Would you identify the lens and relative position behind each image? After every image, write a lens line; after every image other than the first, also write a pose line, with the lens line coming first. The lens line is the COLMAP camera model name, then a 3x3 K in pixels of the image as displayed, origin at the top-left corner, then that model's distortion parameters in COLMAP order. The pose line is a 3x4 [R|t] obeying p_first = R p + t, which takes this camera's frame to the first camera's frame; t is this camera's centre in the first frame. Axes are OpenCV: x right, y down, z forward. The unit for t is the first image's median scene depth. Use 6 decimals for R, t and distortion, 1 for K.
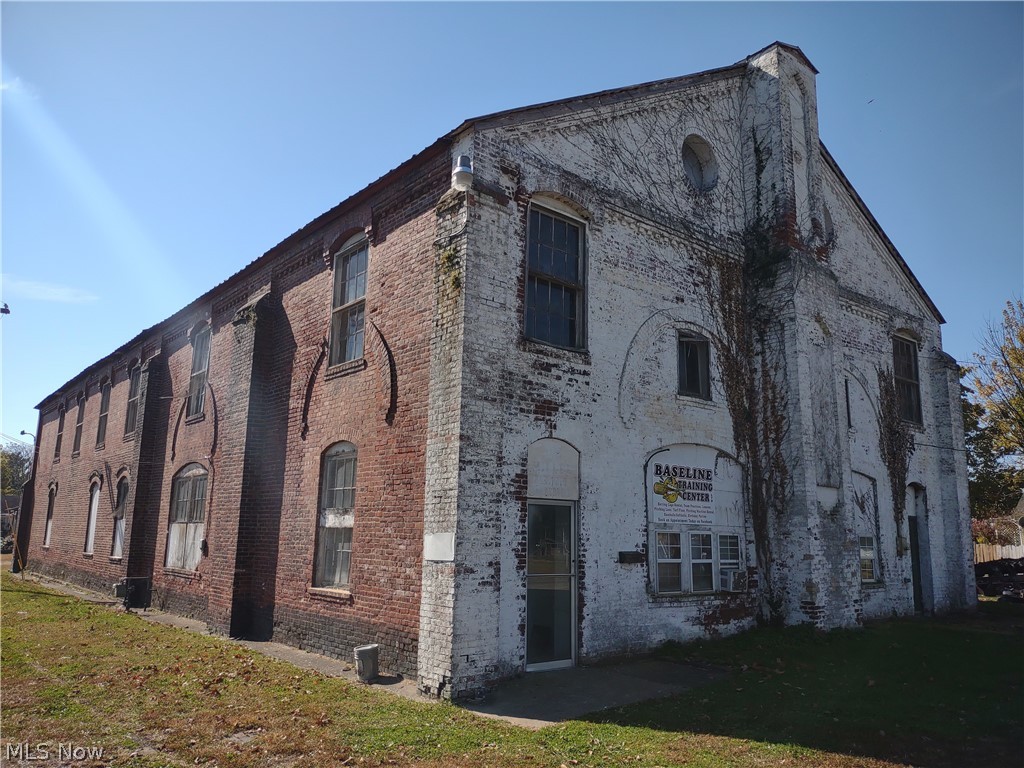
lens RADIAL K [[761.7, 0, 512.0], [0, 761.7, 384.0], [0, 0, 1]] dist [0.096089, -0.158795]
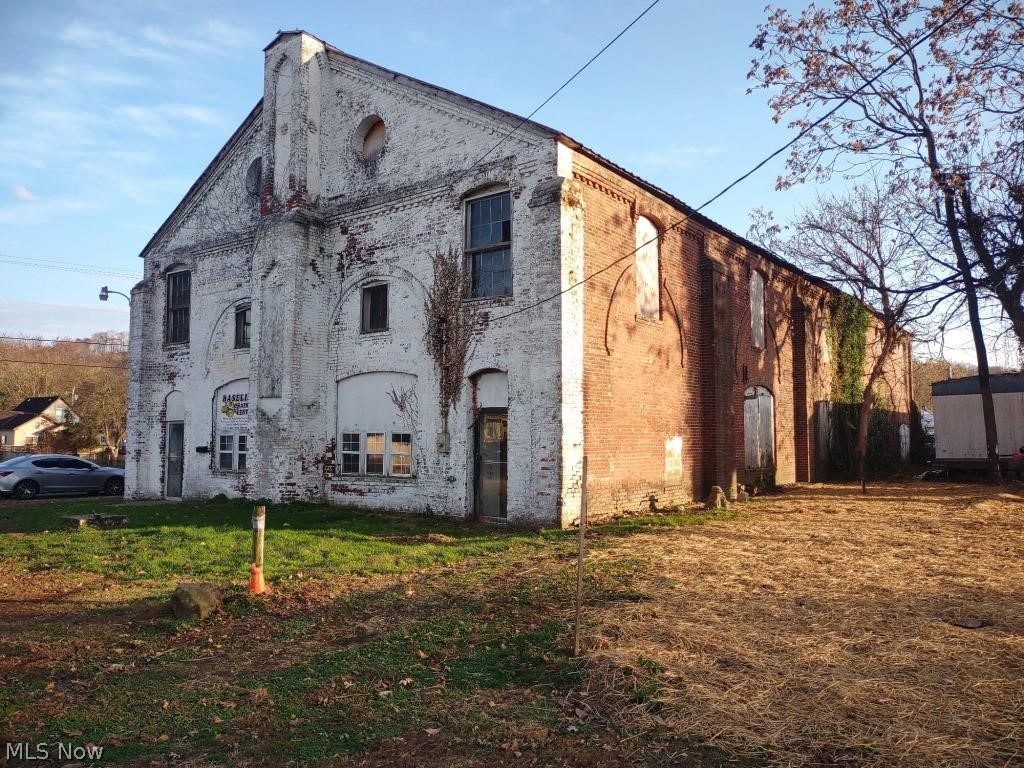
lens RADIAL K [[761.7, 0, 512.0], [0, 761.7, 384.0], [0, 0, 1]] dist [0.096089, -0.158795]
pose [[0.225756, -0.085092, -0.970460, 1.941841], [0.188433, 0.981179, -0.042197, 0.267609], [0.955786, -0.173341, 0.237541, 1.196011]]
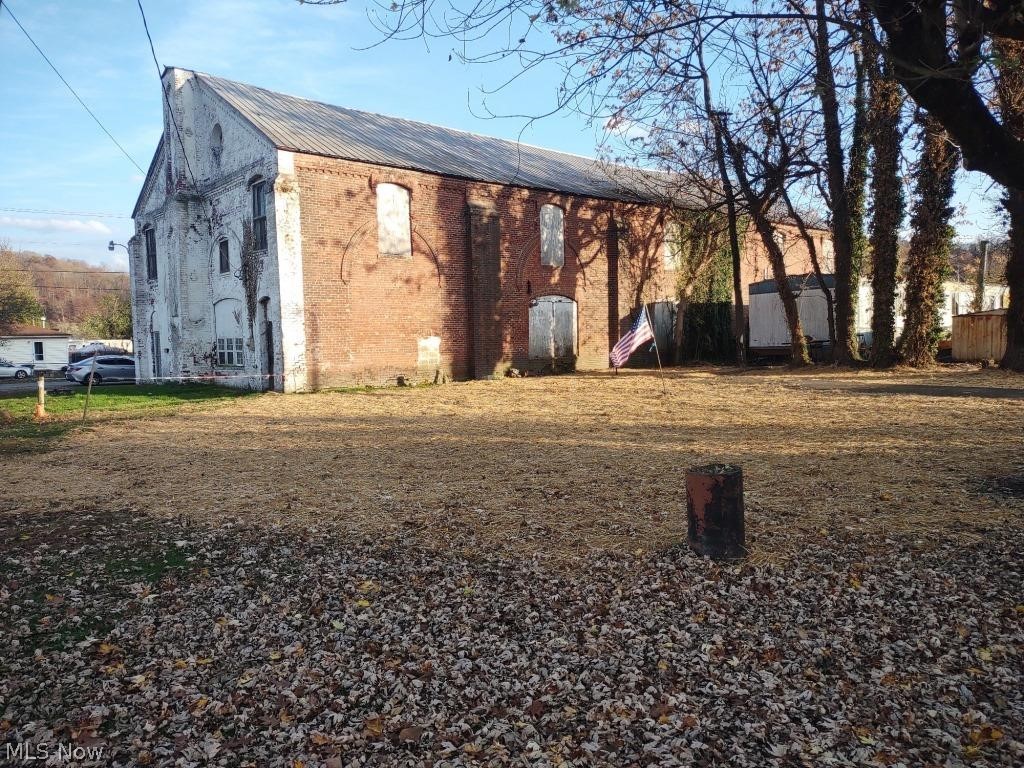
lens RADIAL K [[761.7, 0, 512.0], [0, 761.7, 384.0], [0, 0, 1]] dist [0.096089, -0.158795]
pose [[0.010059, 0.042697, -0.999037, 2.693054], [0.210485, 0.976613, 0.043858, 0.444685], [0.977545, -0.210724, 0.000837, 2.008301]]
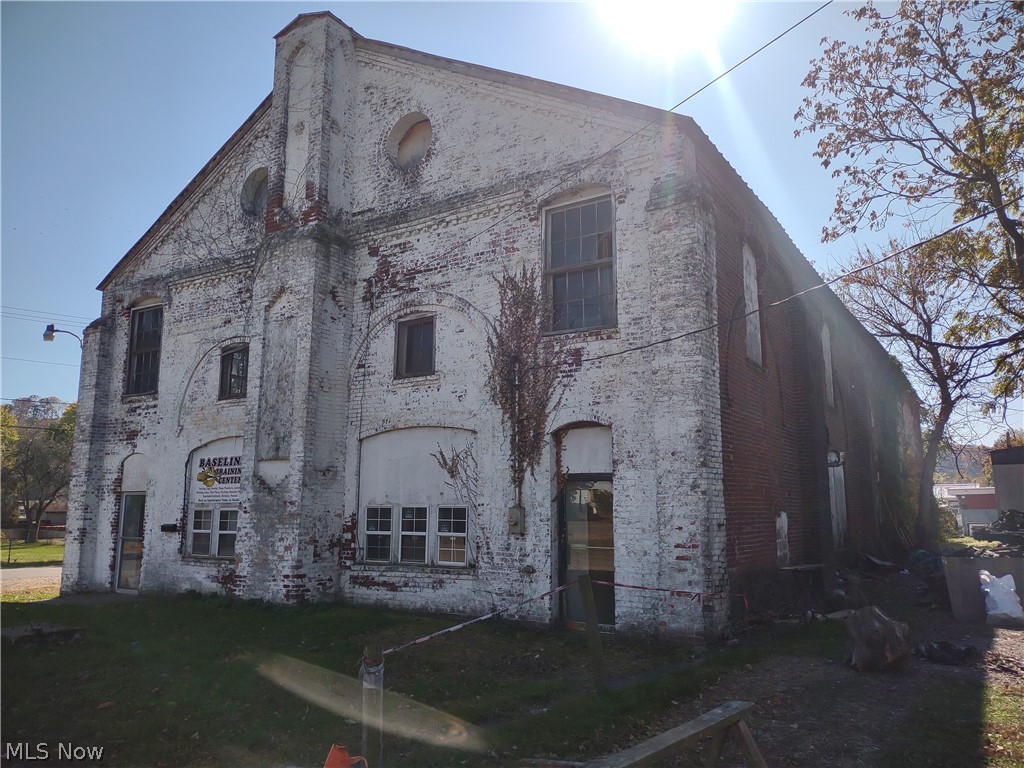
lens RADIAL K [[761.7, 0, 512.0], [0, 761.7, 384.0], [0, 0, 1]] dist [0.096089, -0.158795]
pose [[0.298682, -0.170490, -0.939001, 1.606258], [0.186094, 0.975431, -0.117911, 0.233709], [0.936033, -0.139525, 0.323071, 1.081338]]
